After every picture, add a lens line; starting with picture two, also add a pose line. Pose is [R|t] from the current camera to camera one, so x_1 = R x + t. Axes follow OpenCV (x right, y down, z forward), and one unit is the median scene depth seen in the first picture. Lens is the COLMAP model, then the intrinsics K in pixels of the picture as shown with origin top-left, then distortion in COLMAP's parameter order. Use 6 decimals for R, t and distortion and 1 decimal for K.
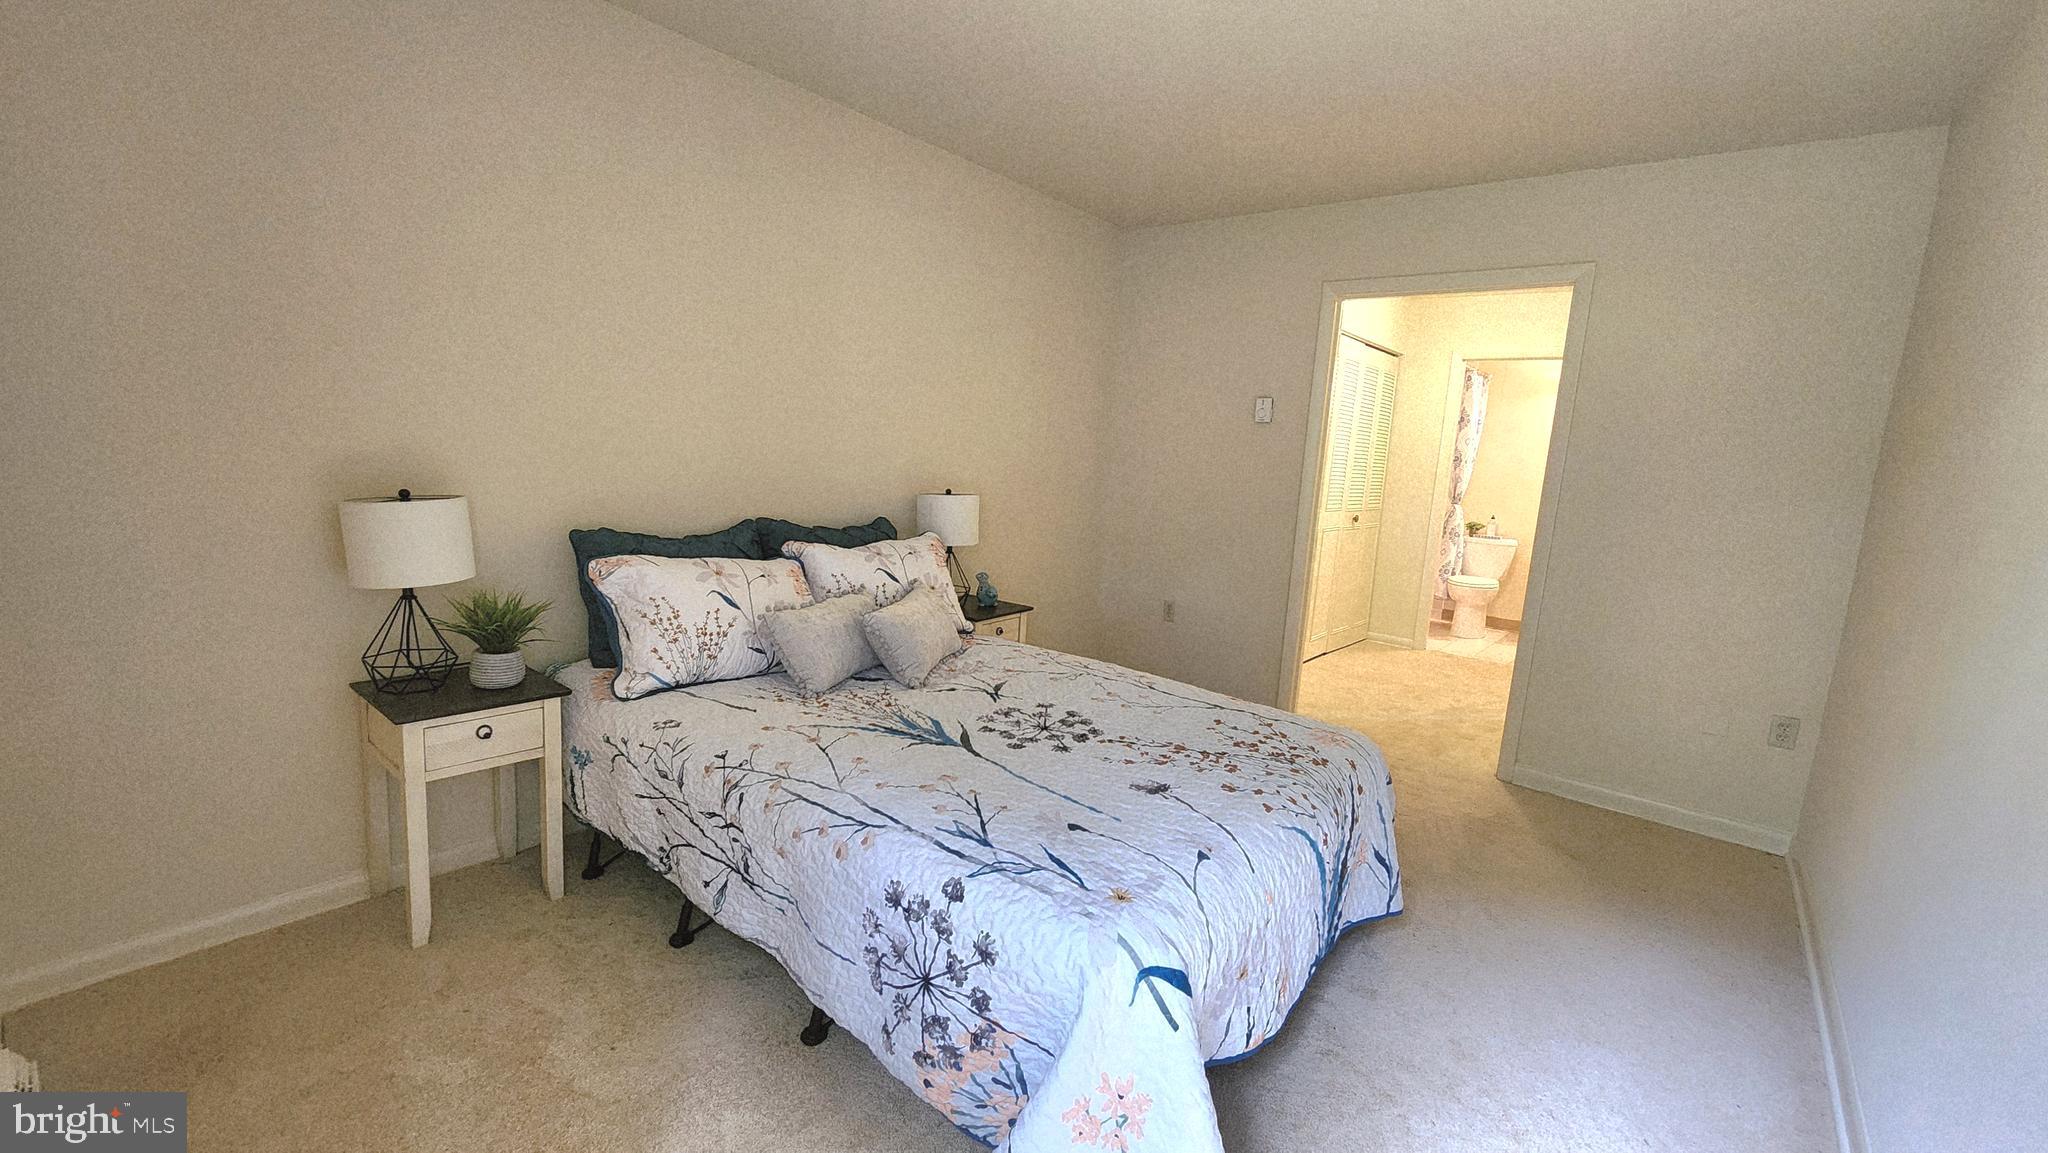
lens RADIAL K [[835.1, 0, 1021.9], [0, 835.1, 575.9], [0, 0, 1]] dist [0.001535, -0.001013]
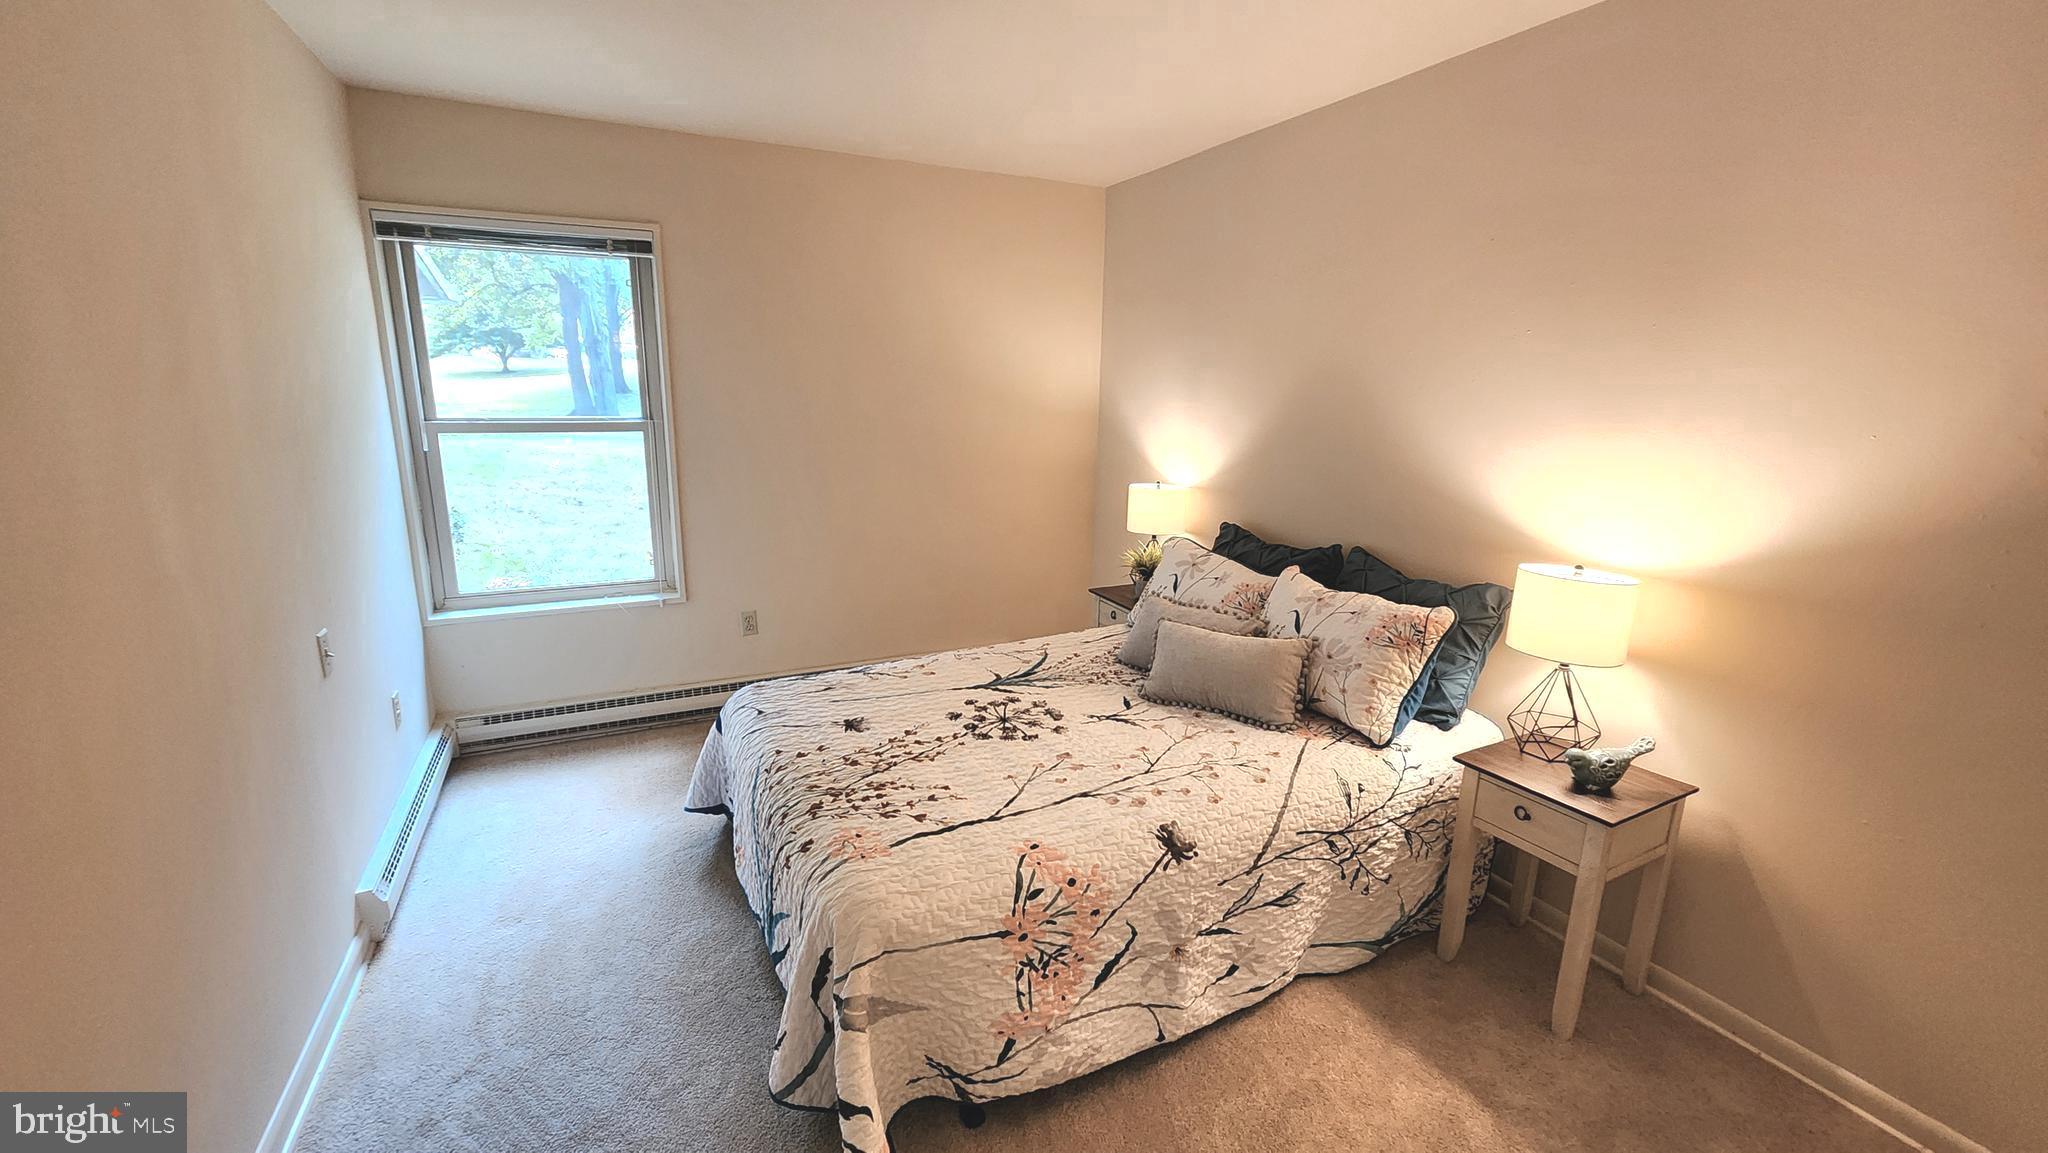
lens RADIAL K [[835.1, 0, 1012.2], [0, 835.1, 575.0], [0, 0, 1]] dist [0.001535, -0.001013]
pose [[-0.422151, 0.128632, -0.897353, 0.990455], [-0.192308, 0.954644, 0.227314, -0.250734], [0.885893, 0.268529, -0.378268, 1.392614]]
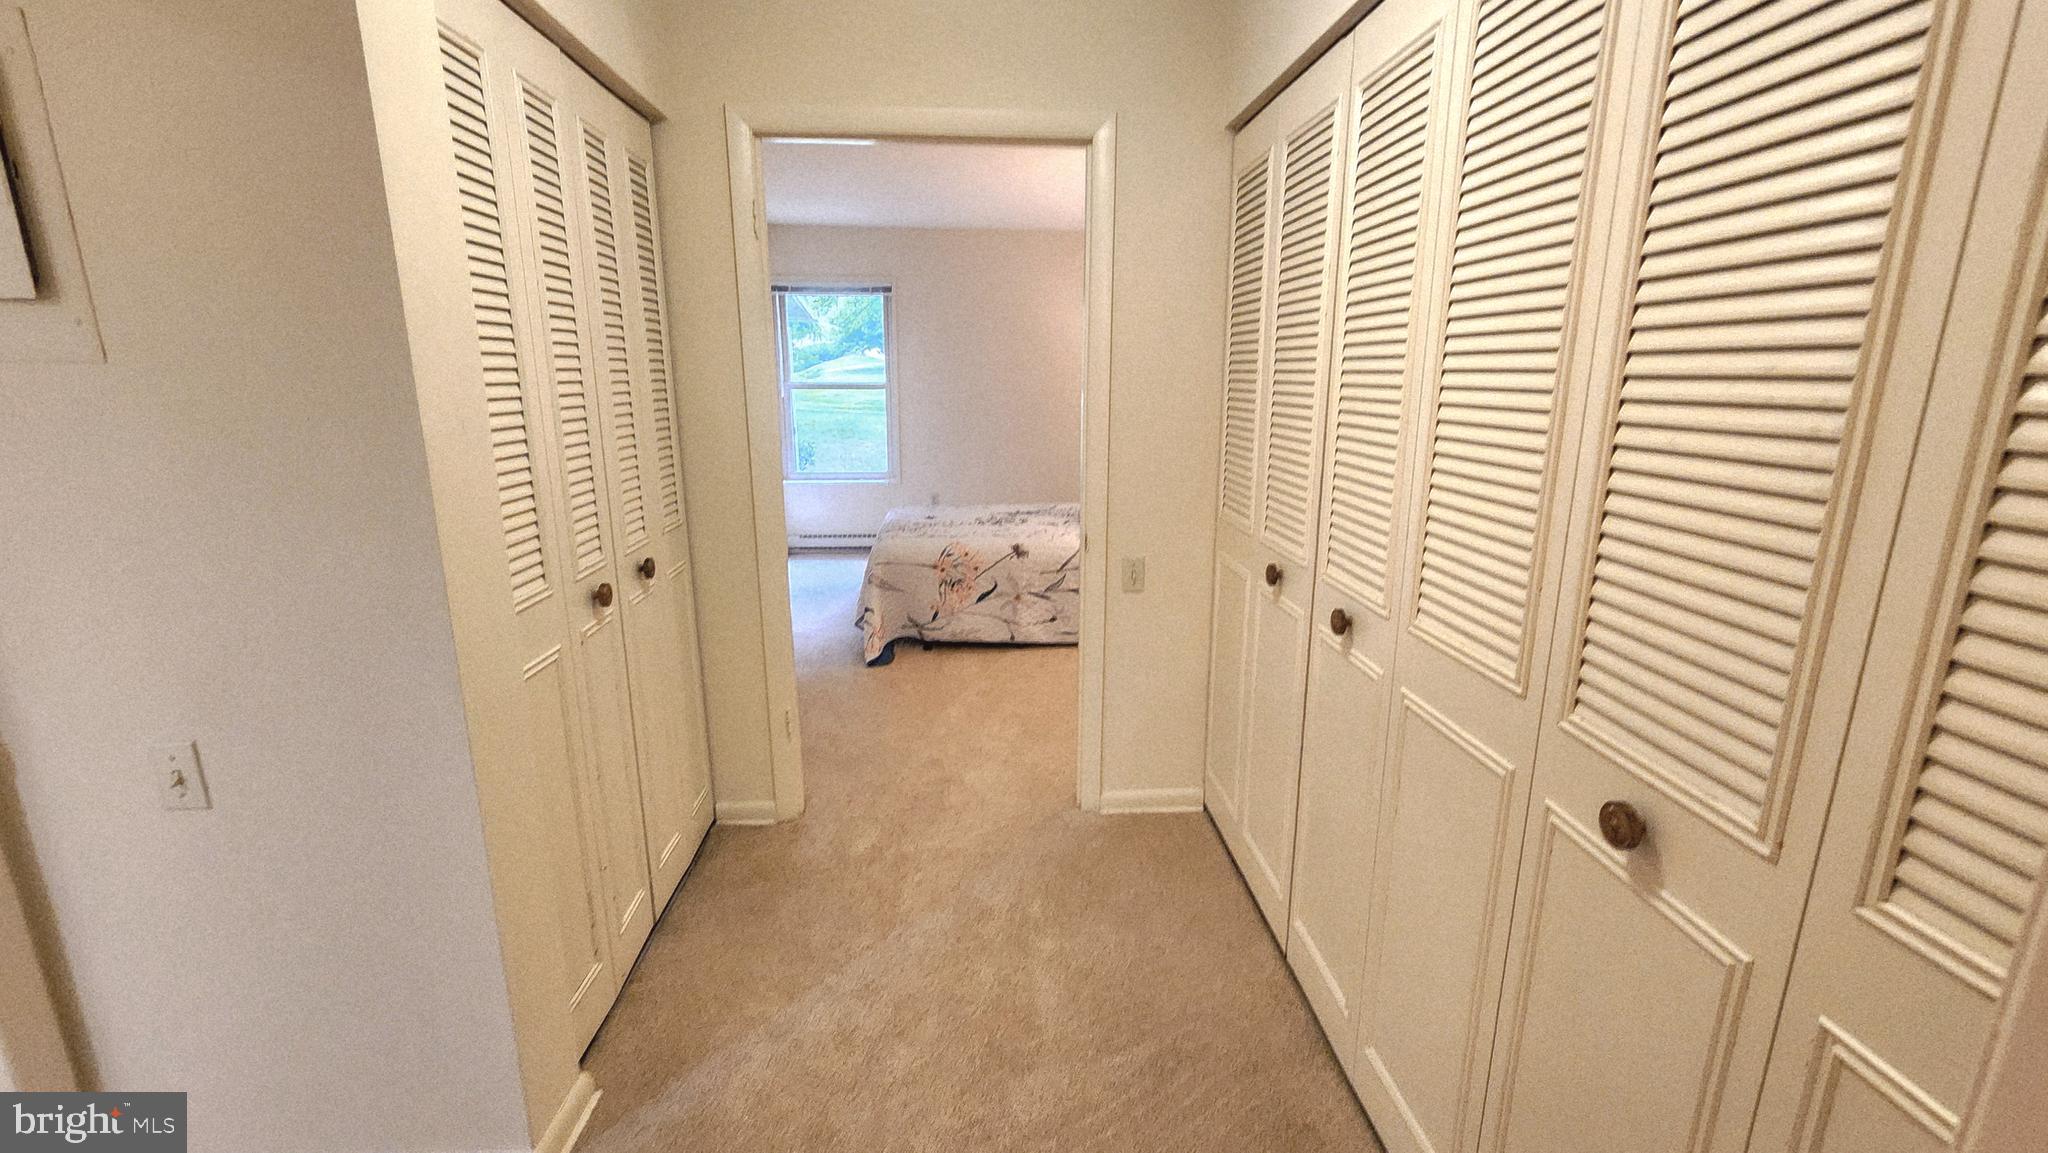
lens RADIAL K [[835.1, 0, 1036.6], [0, 835.1, 572.2], [0, 0, 1]] dist [0.001535, -0.001013]
pose [[-0.720834, 0.087579, -0.687552, 1.516872], [-0.168558, 0.940053, 0.296460, -0.371065], [0.672299, 0.329591, -0.662860, 2.622453]]
